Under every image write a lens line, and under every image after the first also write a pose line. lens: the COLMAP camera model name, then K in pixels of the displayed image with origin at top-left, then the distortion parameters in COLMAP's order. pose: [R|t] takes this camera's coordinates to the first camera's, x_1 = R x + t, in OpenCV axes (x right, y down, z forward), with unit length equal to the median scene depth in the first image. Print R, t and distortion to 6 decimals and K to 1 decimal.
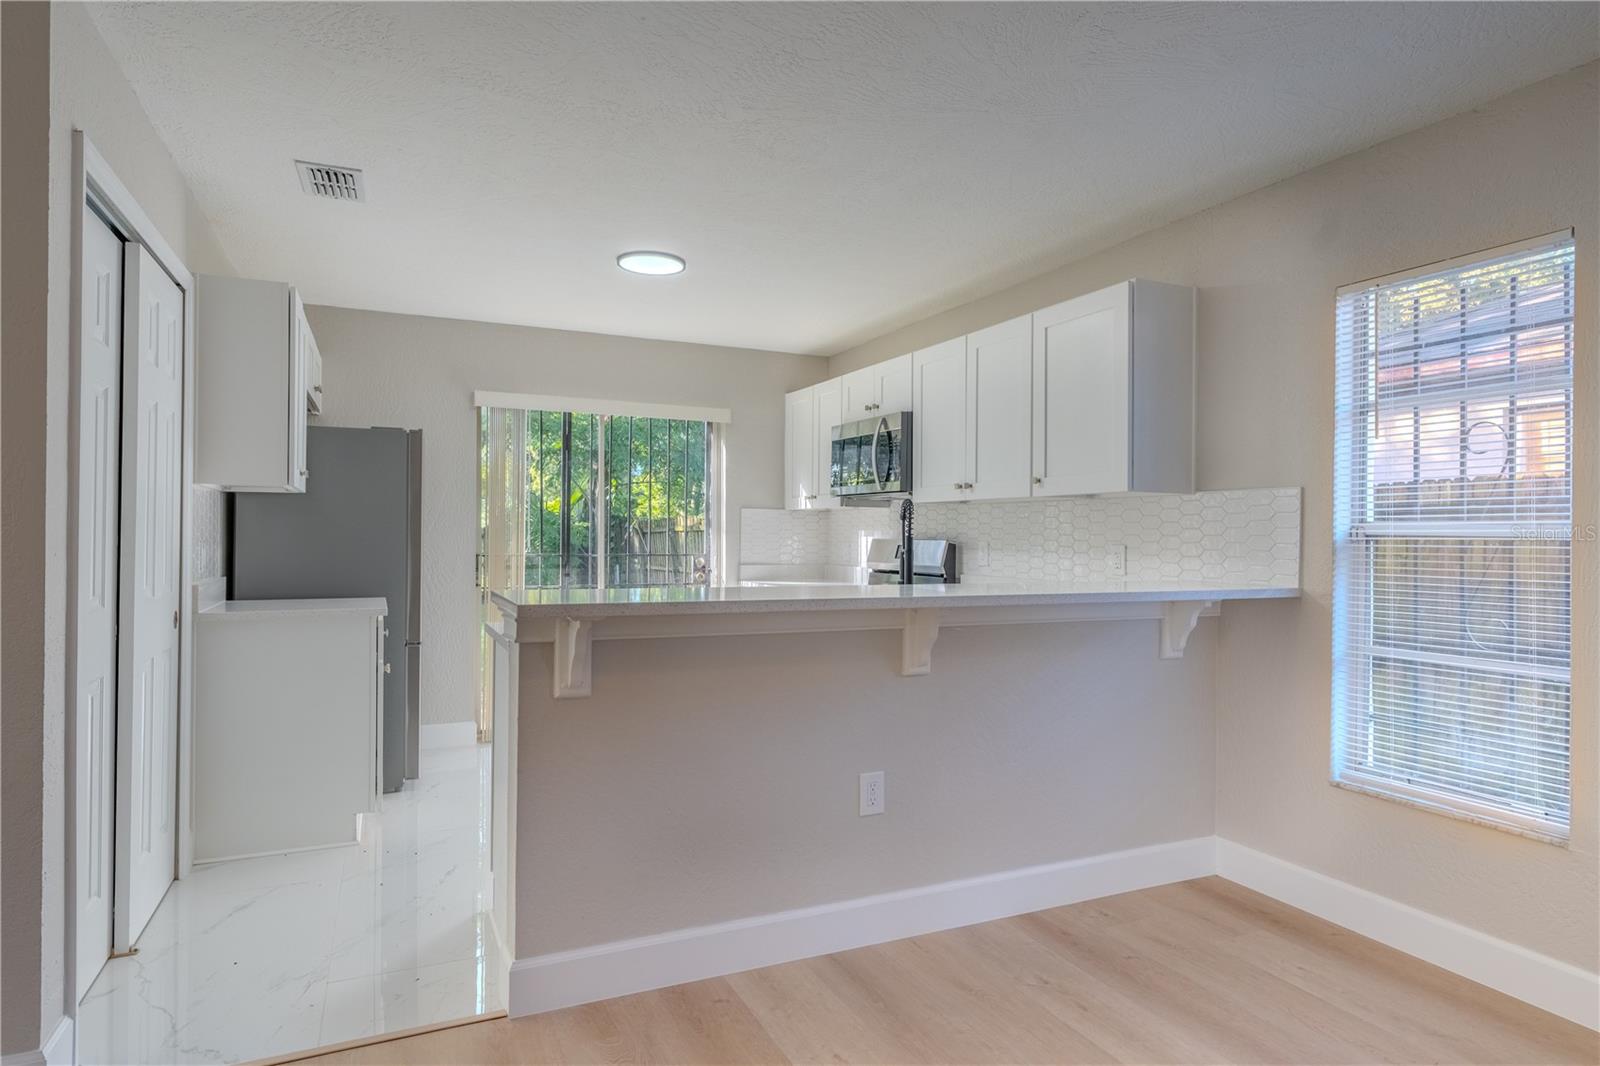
lens RADIAL K [[903.5, 0, 800.0], [0, 903.5, 533.0], [0, 0, 1]] dist [-0.001581, -0.000304]
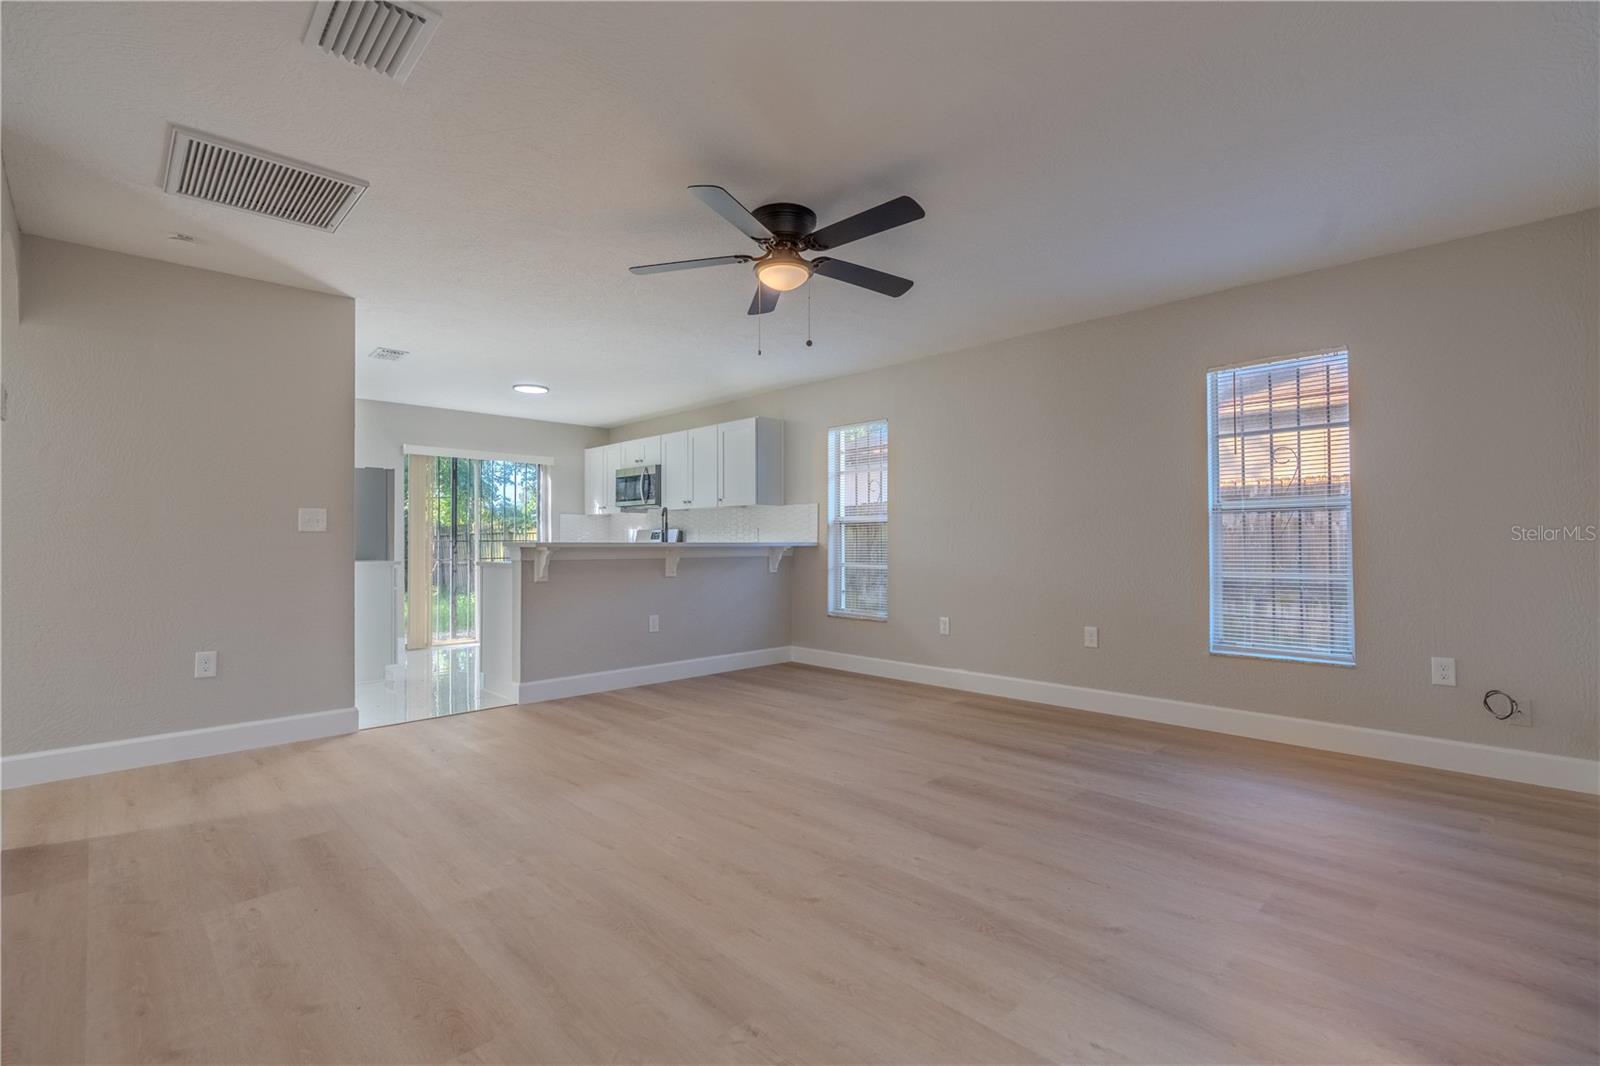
lens RADIAL K [[711.2, 0, 800.0], [0, 711.2, 533.0], [0, 0, 1]] dist [-0.062316, -0.000041]
pose [[0.940202, -0.007054, 0.340545, -0.147770], [0.010068, 0.999924, -0.007083, 0.038326], [-0.340469, 0.010088, 0.940202, -0.705386]]
